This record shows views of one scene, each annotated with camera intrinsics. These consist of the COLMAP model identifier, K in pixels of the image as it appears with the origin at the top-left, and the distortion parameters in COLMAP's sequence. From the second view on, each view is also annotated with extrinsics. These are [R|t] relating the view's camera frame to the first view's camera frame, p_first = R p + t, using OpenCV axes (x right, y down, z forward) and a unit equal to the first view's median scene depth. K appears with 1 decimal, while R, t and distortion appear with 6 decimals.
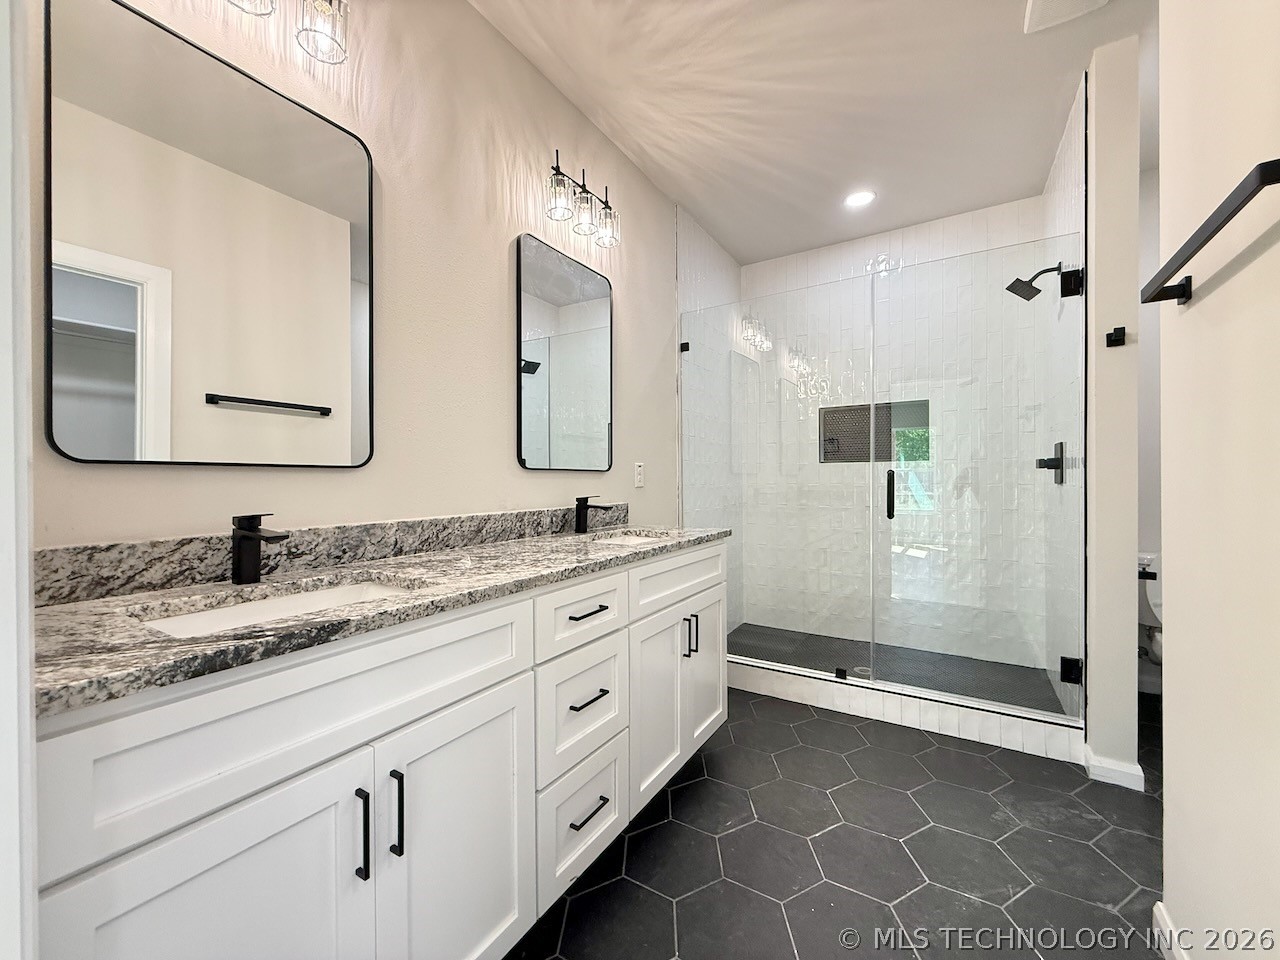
lens RADIAL K [[508.6, 0, 637.3], [0, 508.6, 481.3], [0, 0, 1]] dist [0.000636, -0.000651]
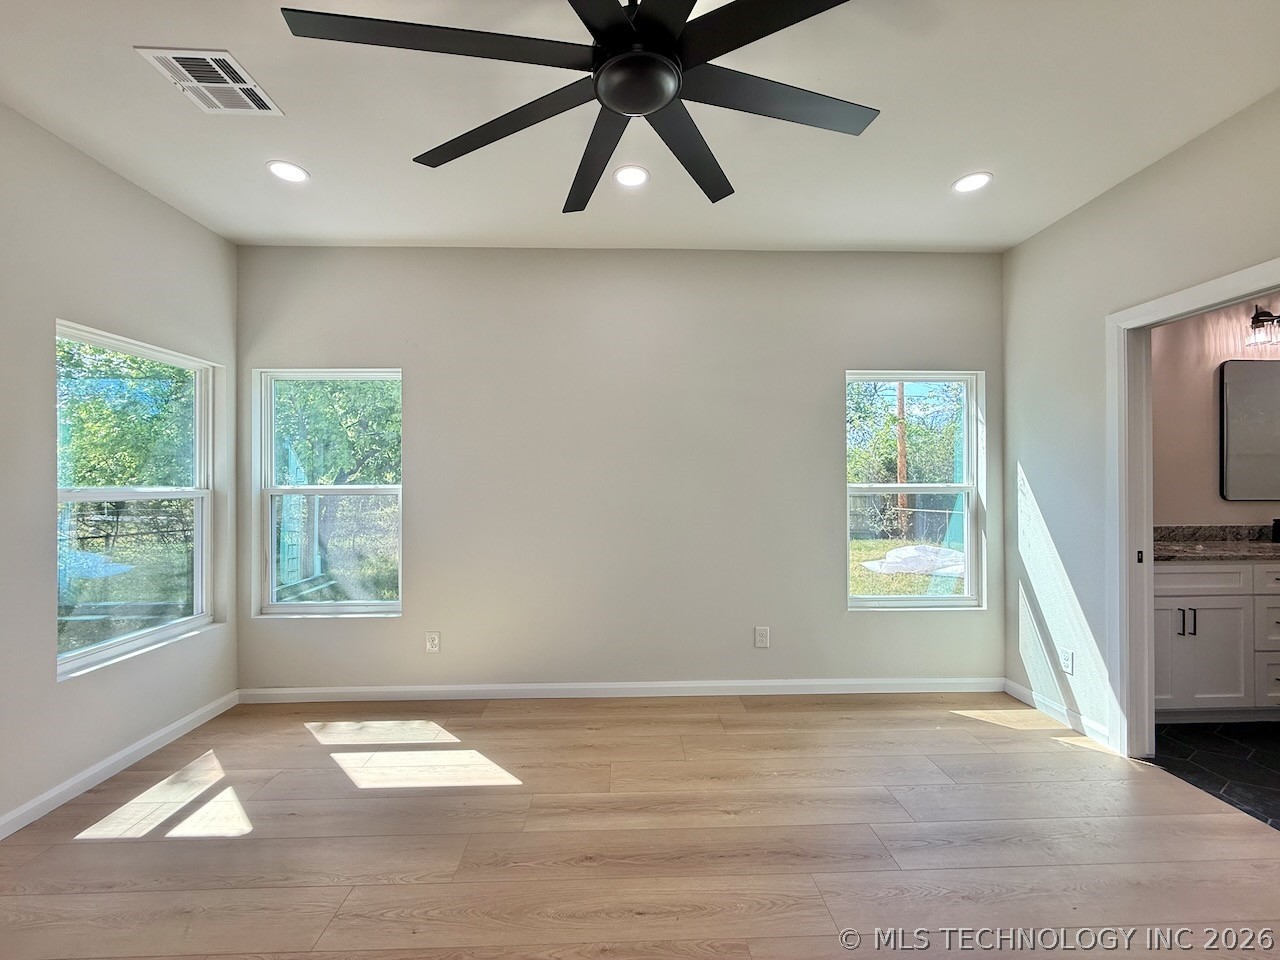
lens RADIAL K [[508.6, 0, 637.3], [0, 508.6, 481.3], [0, 0, 1]] dist [0.000636, -0.000651]
pose [[0.558041, 0.002451, -0.829810, 0.087544], [-0.002515, 0.999996, 0.001262, -0.083582], [0.829810, 0.001382, 0.558045, -1.543010]]
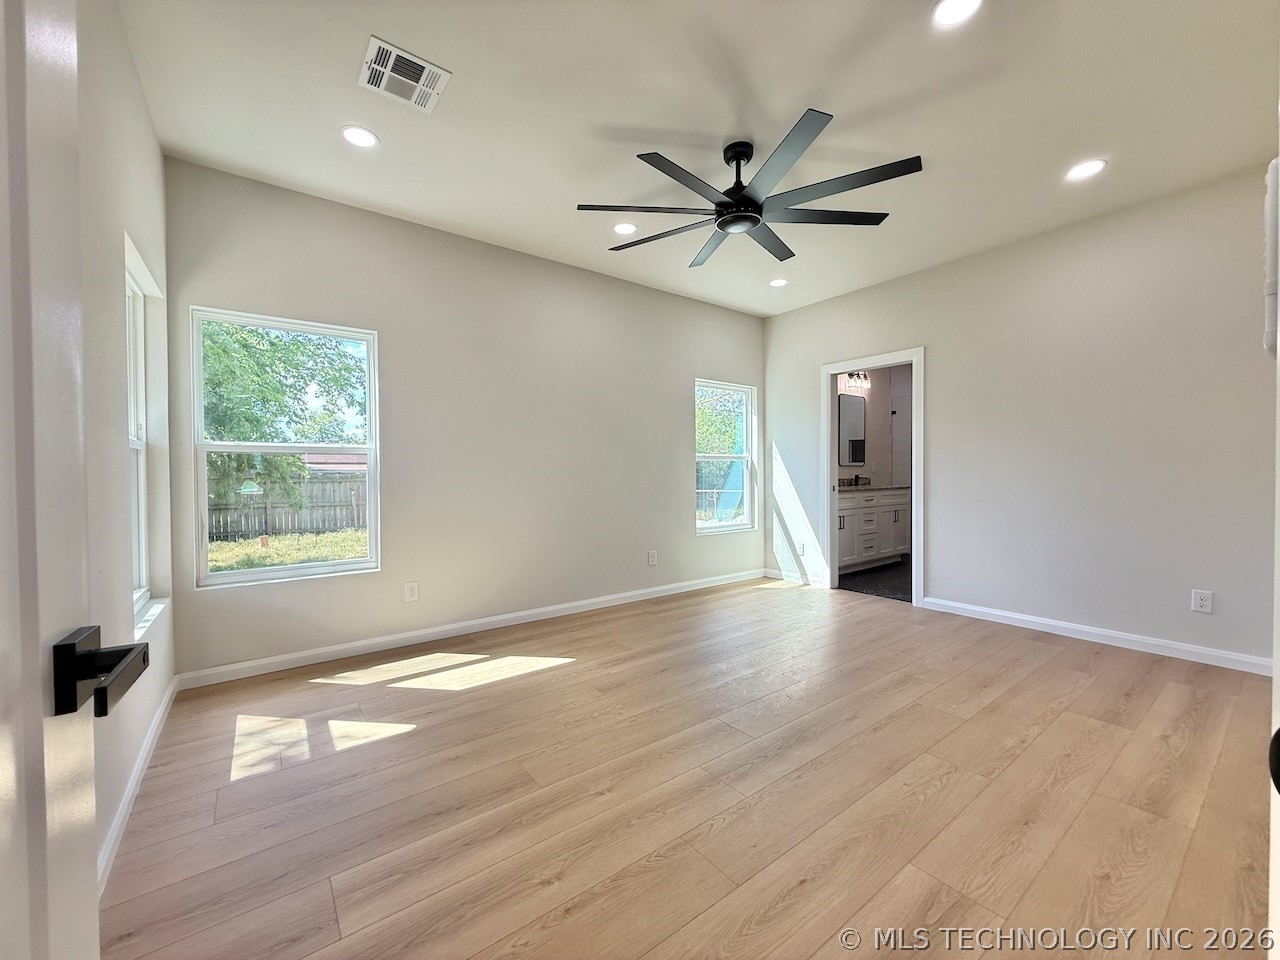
lens RADIAL K [[508.6, 0, 637.3], [0, 508.6, 481.3], [0, 0, 1]] dist [0.000636, -0.000651]
pose [[0.934224, 0.006323, -0.356630, -0.268835], [-0.000580, 0.999869, 0.016206, 0.024355], [0.356685, -0.014933, 0.934105, -2.501982]]
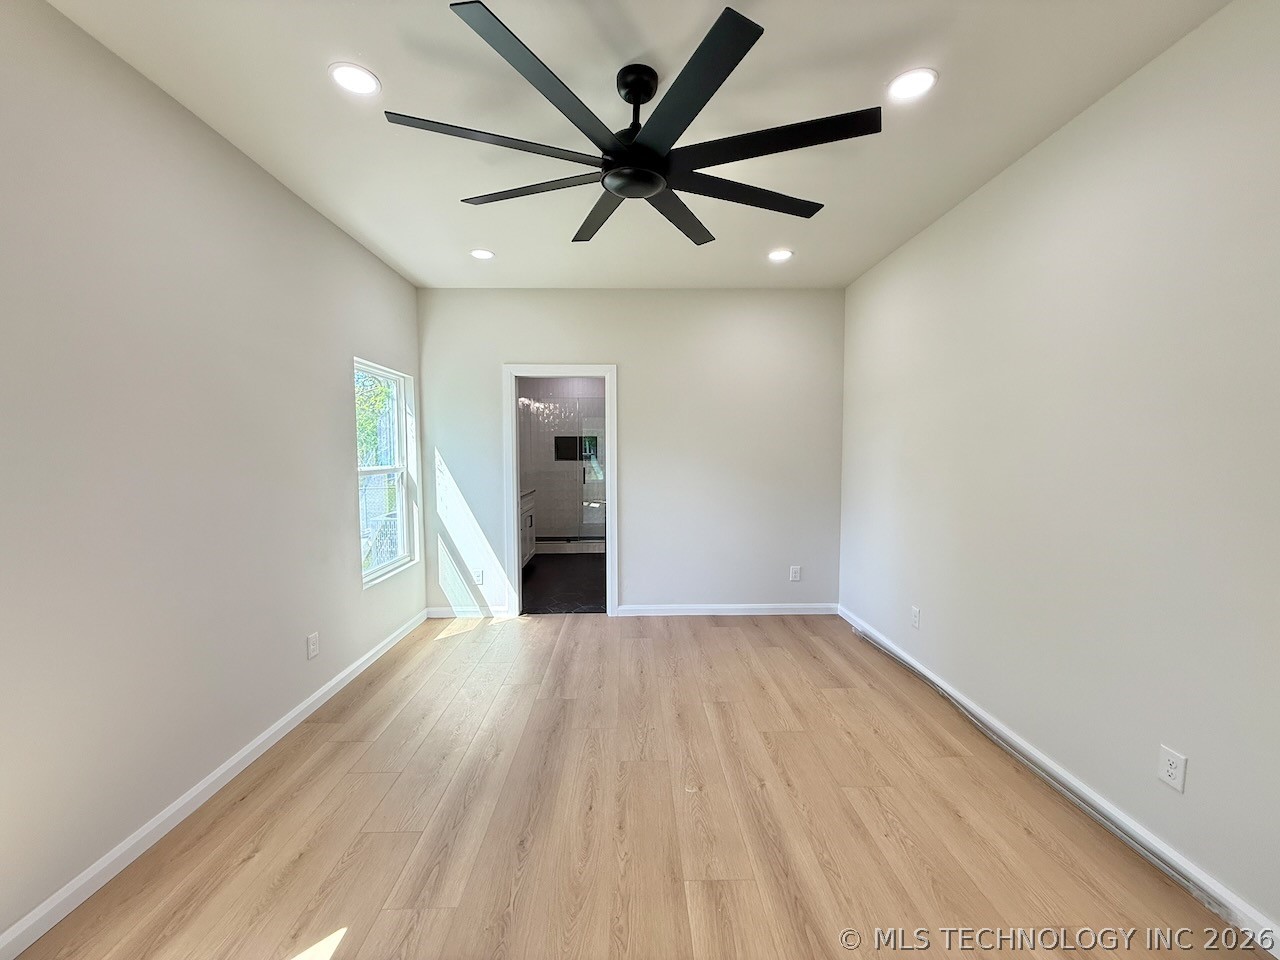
lens RADIAL K [[508.6, 0, 637.3], [0, 508.6, 481.3], [0, 0, 1]] dist [0.000636, -0.000651]
pose [[0.837259, -0.029623, 0.546004, -1.033739], [-0.000248, 0.998511, 0.054552, -0.124118], [-0.546807, -0.045809, 0.836005, -1.977756]]
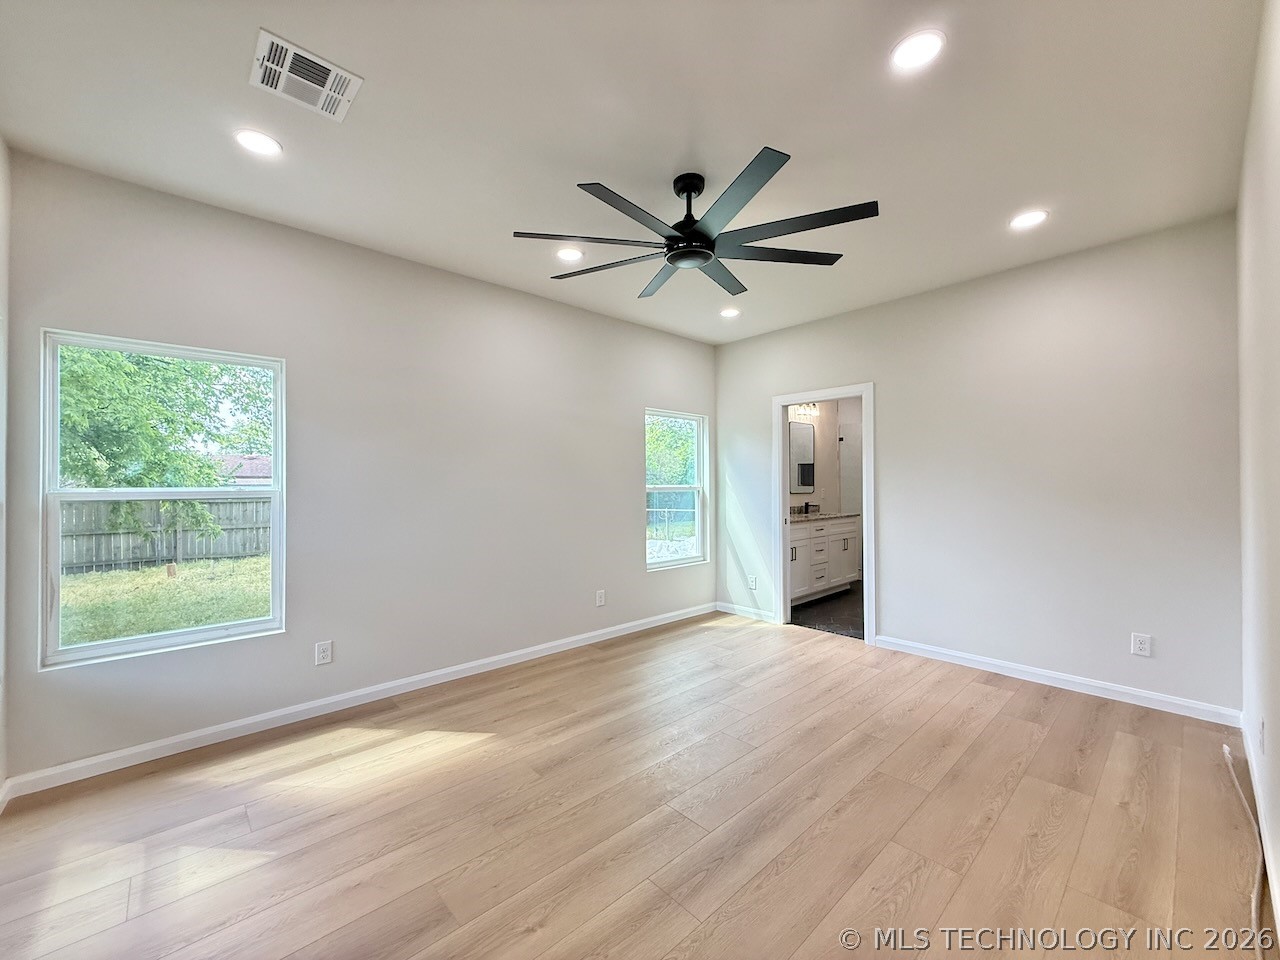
lens RADIAL K [[510.1, 0, 637.7], [0, 510.1, 480.9], [0, 0, 1]] dist [-0.001428, 0.000153]
pose [[0.963778, -0.001035, -0.266704, -0.290218], [-0.001267, 0.999963, -0.008459, -0.073638], [0.266703, 0.008490, 0.963741, -2.387473]]
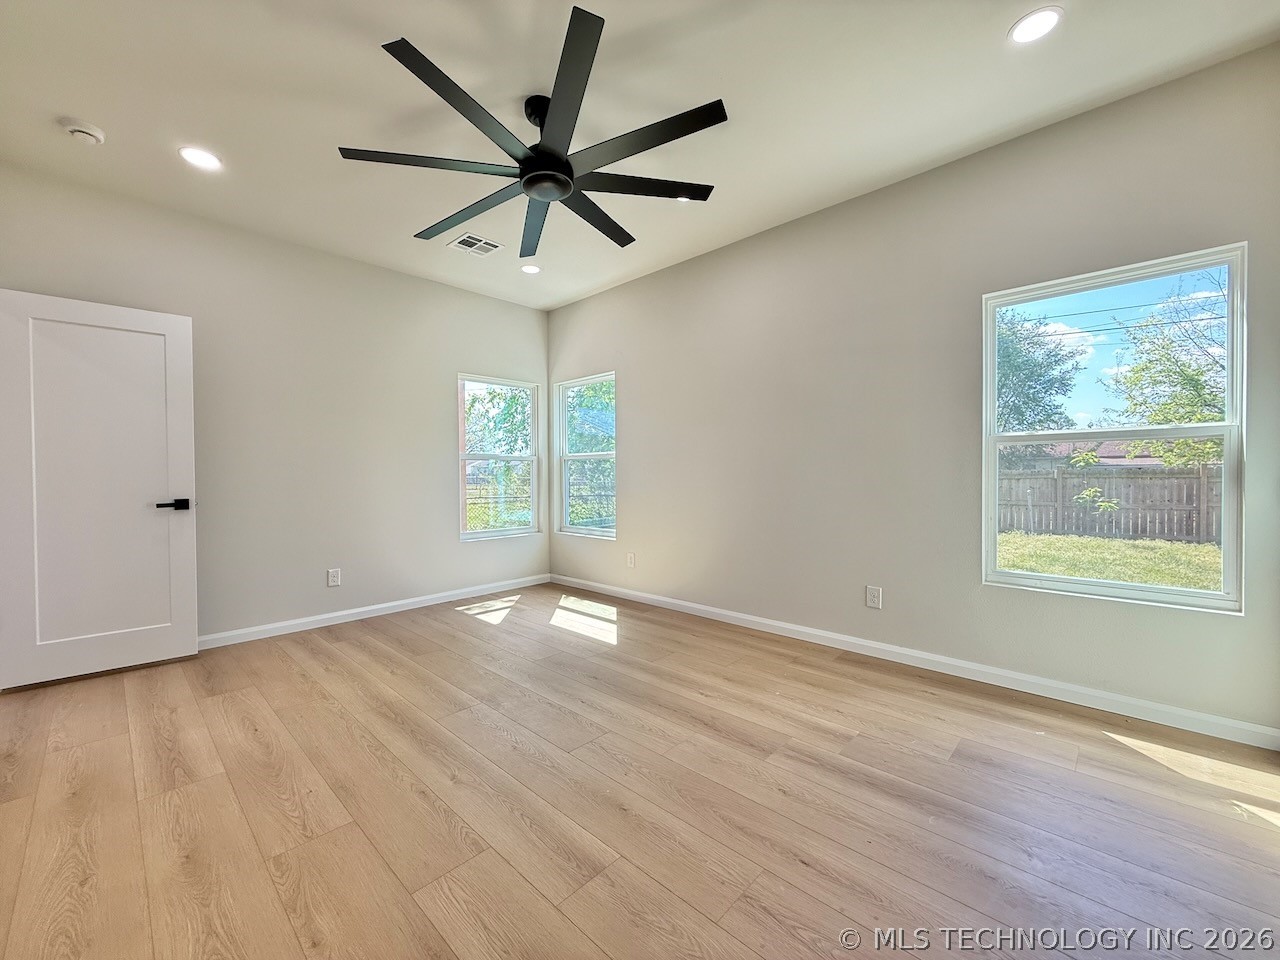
lens RADIAL K [[510.1, 0, 637.7], [0, 510.1, 480.9], [0, 0, 1]] dist [-0.001428, 0.000153]
pose [[-0.197041, 0.020896, -0.980173, 0.625852], [0.004282, 0.999782, 0.020454, 0.023644], [0.980386, -0.000167, -0.197087, -0.712536]]
